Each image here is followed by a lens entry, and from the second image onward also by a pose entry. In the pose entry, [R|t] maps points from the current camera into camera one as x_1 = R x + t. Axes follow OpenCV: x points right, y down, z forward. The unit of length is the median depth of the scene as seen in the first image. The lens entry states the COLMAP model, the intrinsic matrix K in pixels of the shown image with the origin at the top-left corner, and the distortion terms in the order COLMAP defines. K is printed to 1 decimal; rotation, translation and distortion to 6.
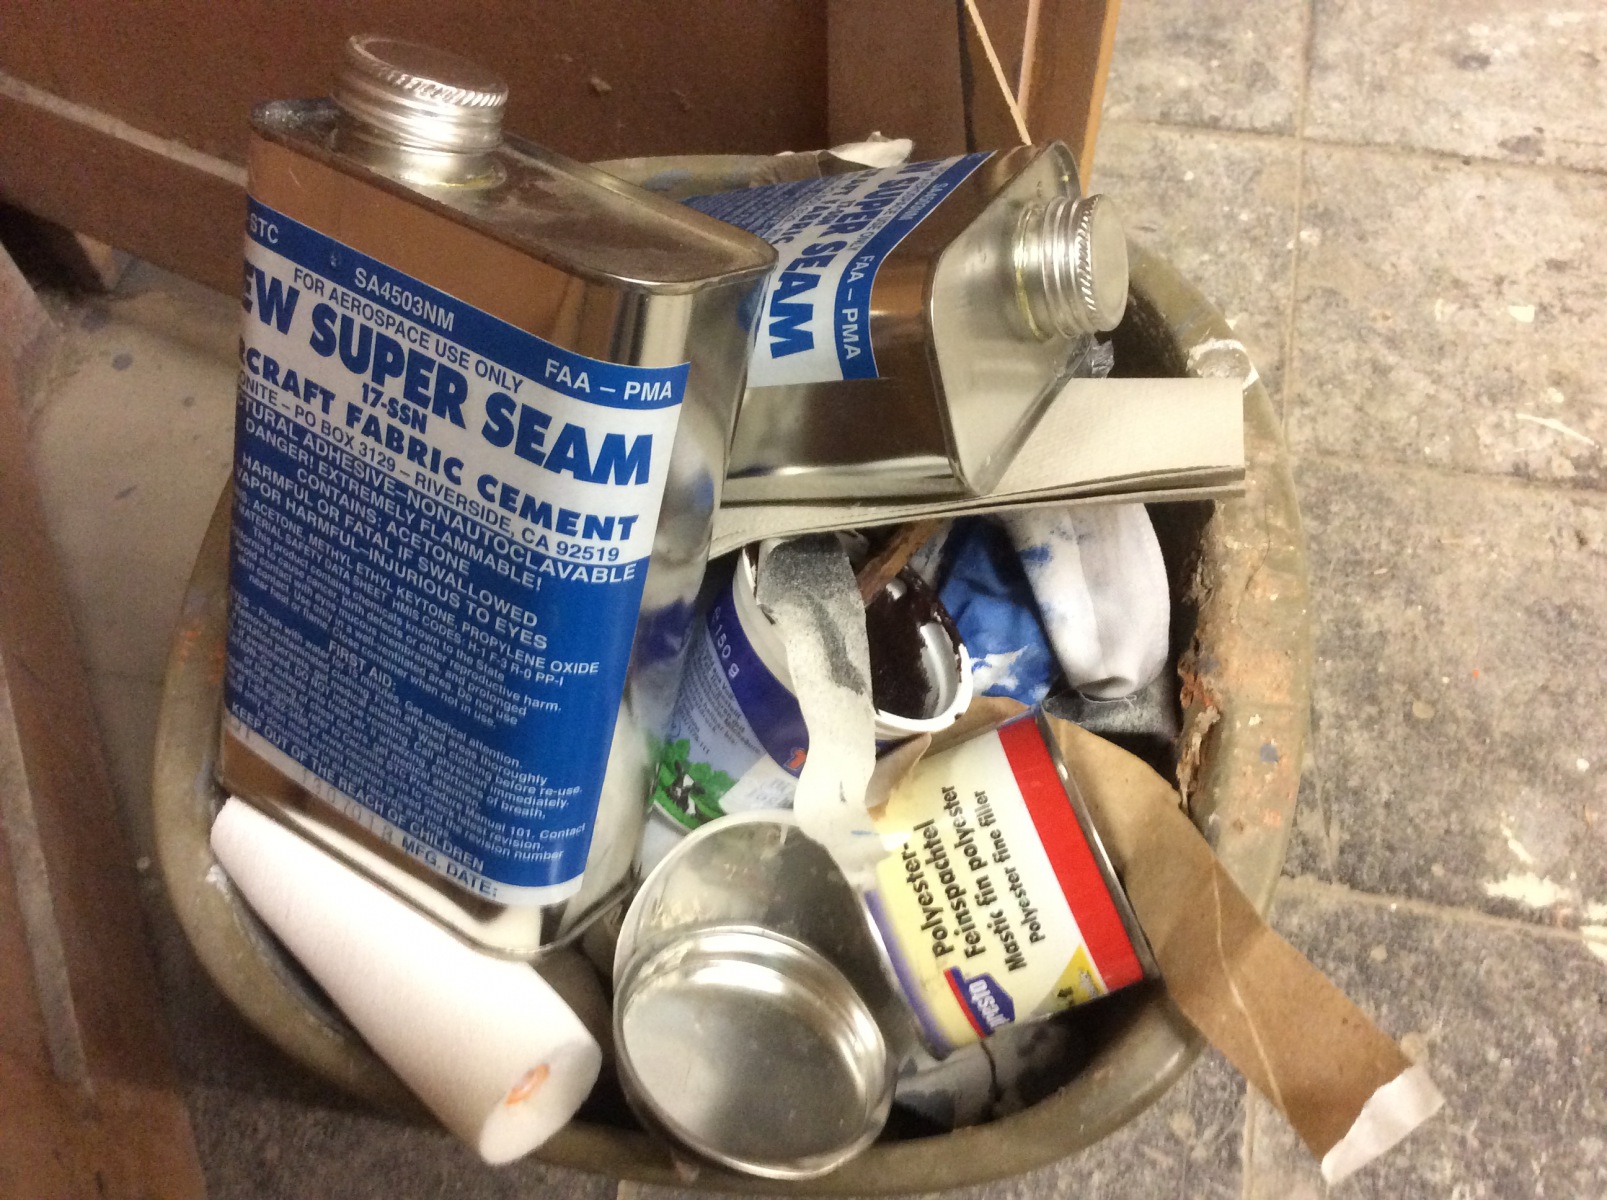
lens RADIAL K [[1452.3, 0, 803.5], [0, 1452.3, 600.0], [0, 0, 1]] dist [0.125742, -0.296544]
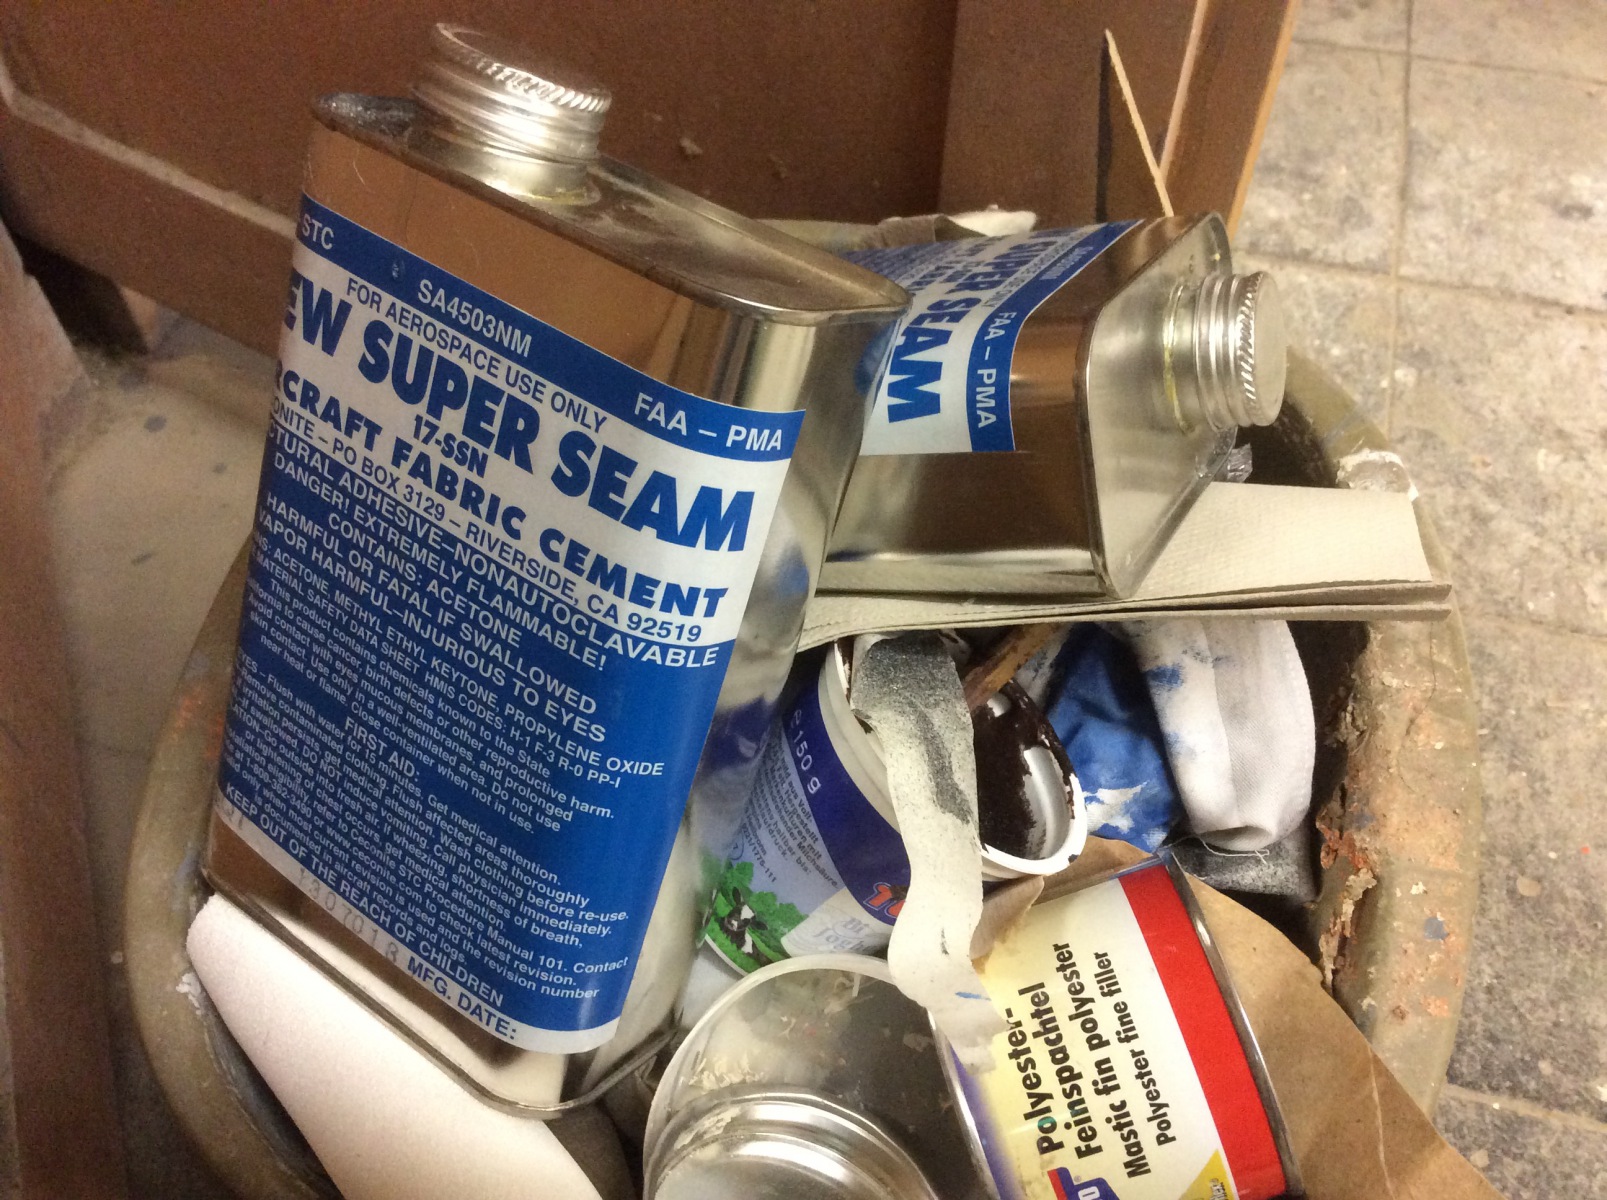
lens RADIAL K [[1452.3, 0, 803.5], [0, 1452.3, 600.0], [0, 0, 1]] dist [0.125742, -0.296544]
pose [[0.997605, 0.067492, -0.015118, -0.051068], [-0.068552, 0.993884, -0.086580, 0.015965], [0.009182, 0.087409, 0.996130, 0.150813]]
